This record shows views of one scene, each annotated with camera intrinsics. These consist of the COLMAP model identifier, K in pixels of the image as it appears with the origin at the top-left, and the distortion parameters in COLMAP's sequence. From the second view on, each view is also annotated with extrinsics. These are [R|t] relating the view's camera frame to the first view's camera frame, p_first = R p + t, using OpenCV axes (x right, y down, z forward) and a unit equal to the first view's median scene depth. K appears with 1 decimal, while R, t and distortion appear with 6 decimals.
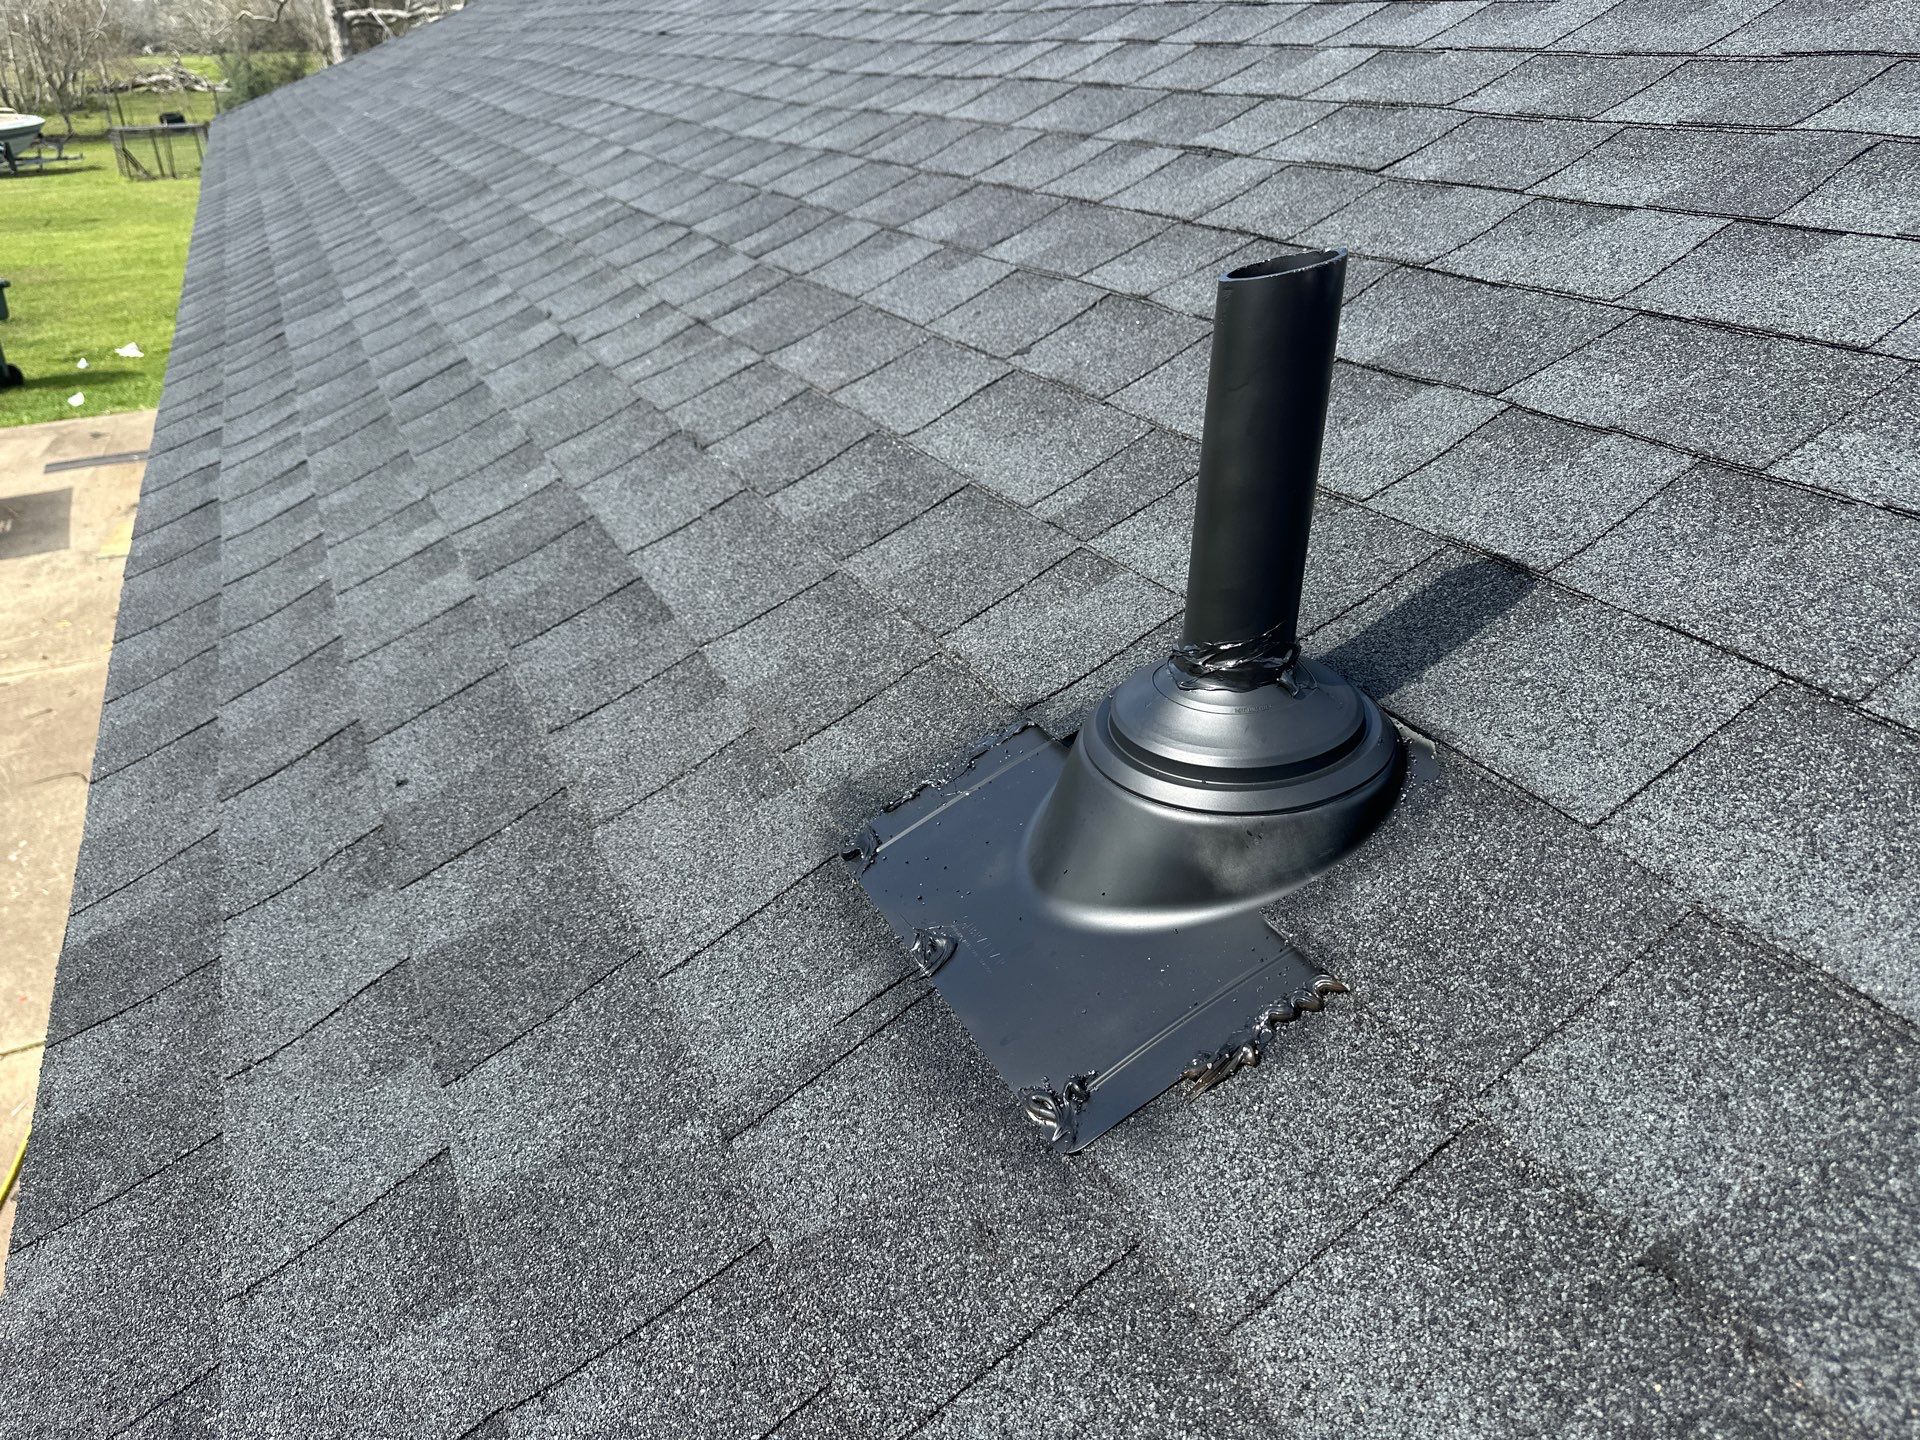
lens RADIAL K [[1334.2, 0, 955.0], [0, 1334.2, 719.6], [0, 0, 1]] dist [0.029892, -0.038508]
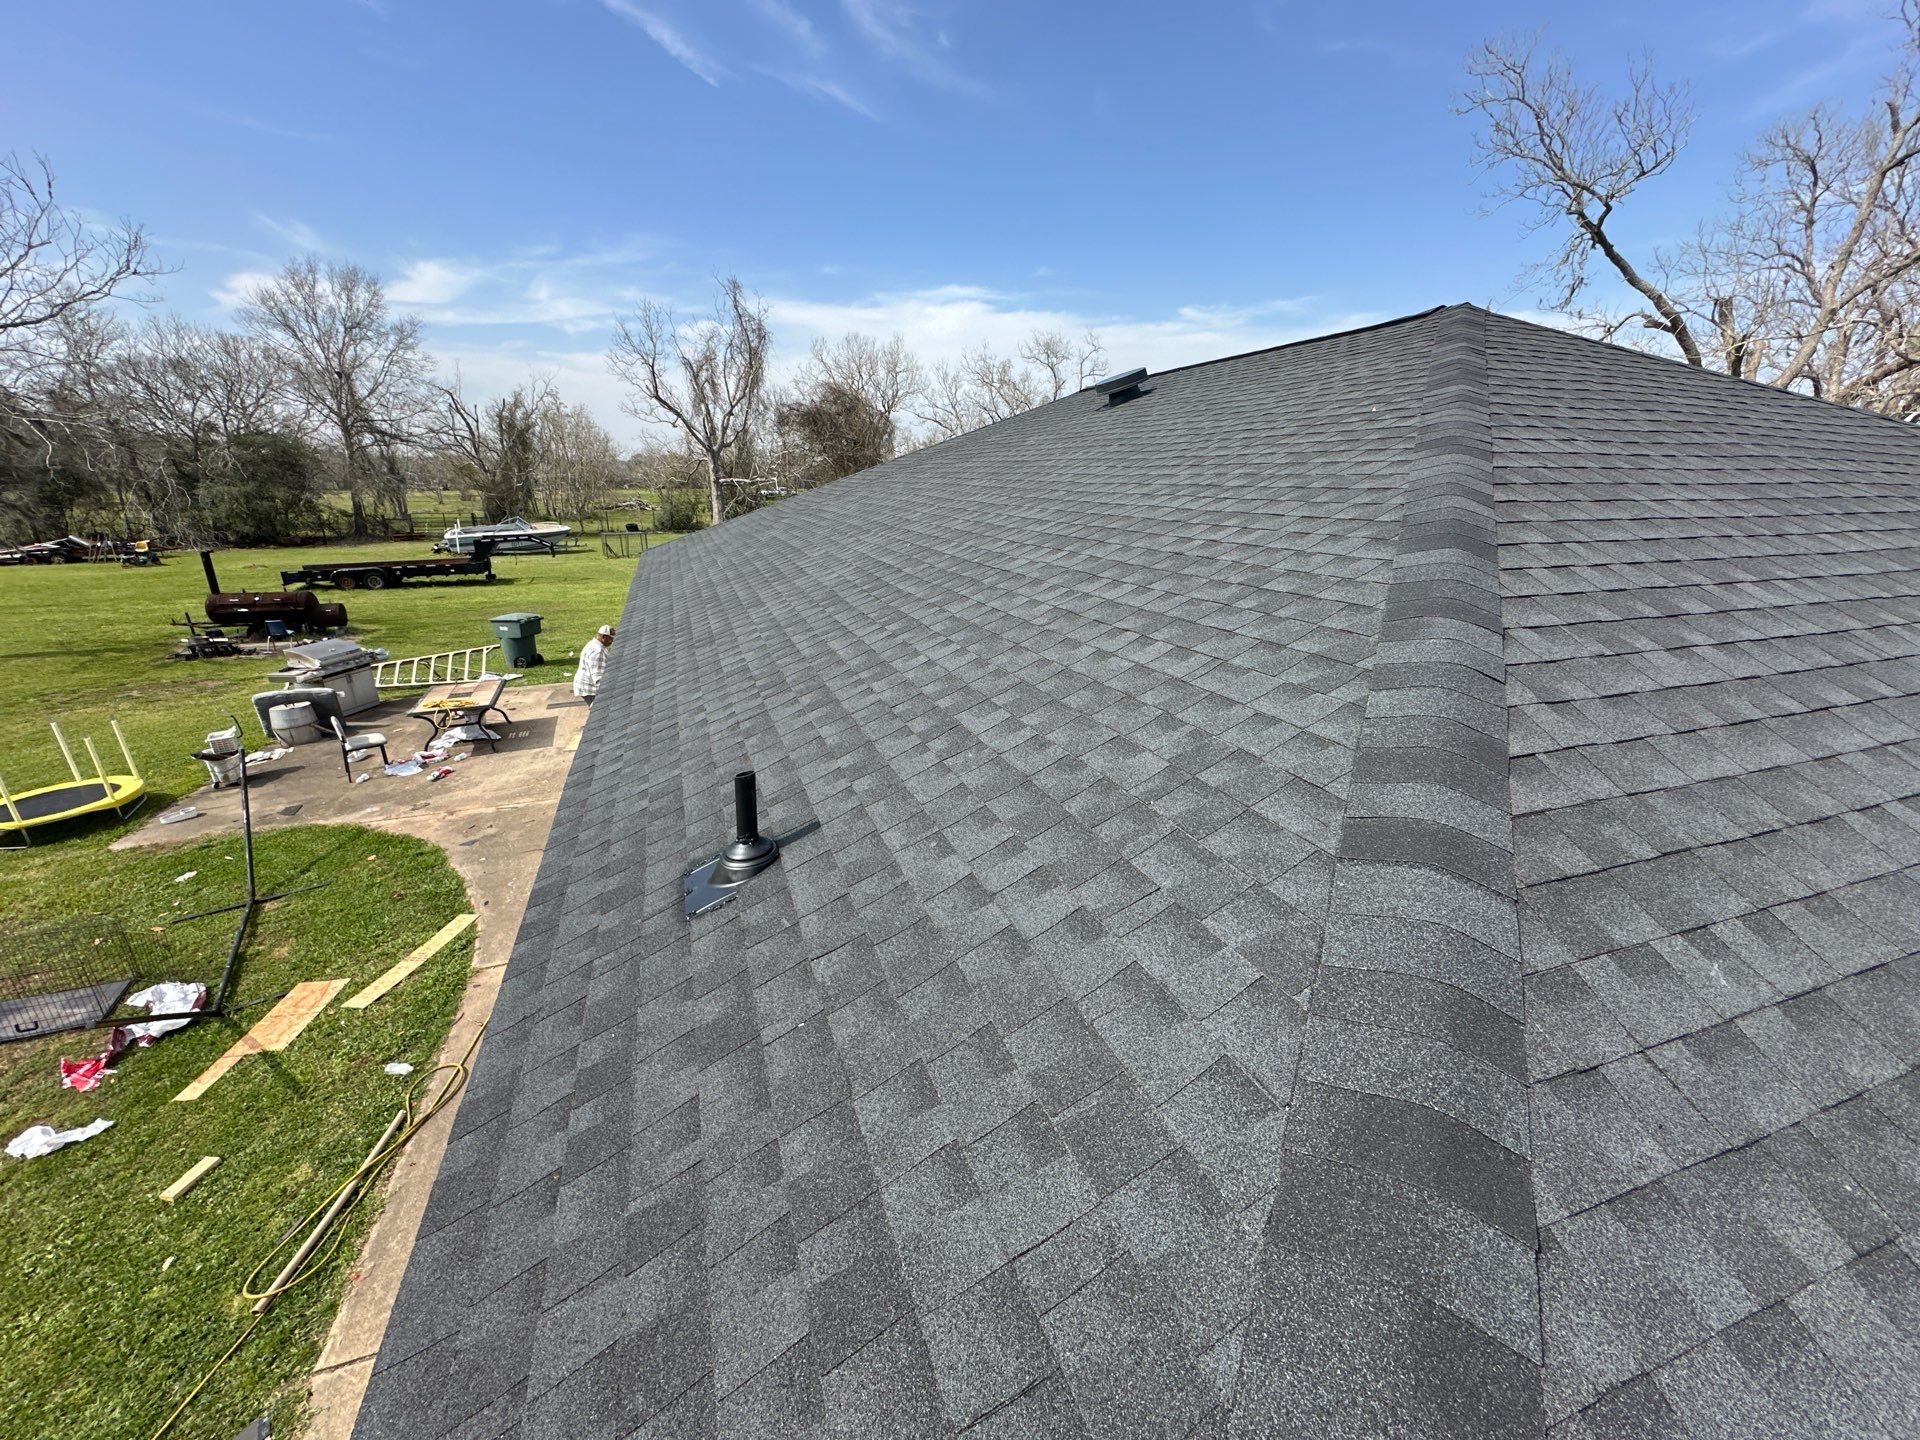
lens RADIAL K [[755.7, 0, 966.1], [0, 755.7, 731.2], [0, 0, 1]] dist [0.000987, -0.000017]
pose [[0.995442, 0.049927, -0.081250, 0.296429], [-0.061654, 0.986929, -0.148898, -0.017911], [0.072754, 0.153229, 0.985509, -0.453962]]
